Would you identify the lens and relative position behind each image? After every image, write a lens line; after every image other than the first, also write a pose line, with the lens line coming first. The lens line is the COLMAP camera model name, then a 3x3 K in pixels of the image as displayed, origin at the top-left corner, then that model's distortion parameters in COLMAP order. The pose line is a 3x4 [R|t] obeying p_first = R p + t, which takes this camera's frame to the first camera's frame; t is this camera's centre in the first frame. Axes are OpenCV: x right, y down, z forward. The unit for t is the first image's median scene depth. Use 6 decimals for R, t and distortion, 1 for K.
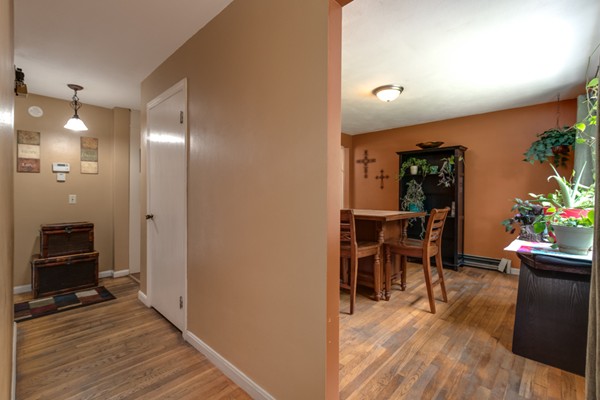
lens RADIAL K [[277.7, 0, 300.0], [0, 277.7, 200.0], [0, 0, 1]] dist [-0.010247, -0.000063]
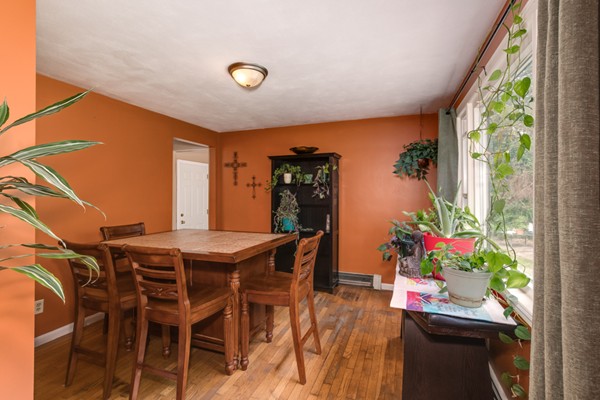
lens RADIAL K [[281.8, 0, 299.4], [0, 281.8, 208.4], [0, 0, 1]] dist [-0.018494, -0.000024]
pose [[0.920924, -0.017061, 0.389368, 0.113724], [0.008901, 0.999702, 0.022752, -0.037496], [-0.389640, -0.017487, 0.920801, 0.196449]]
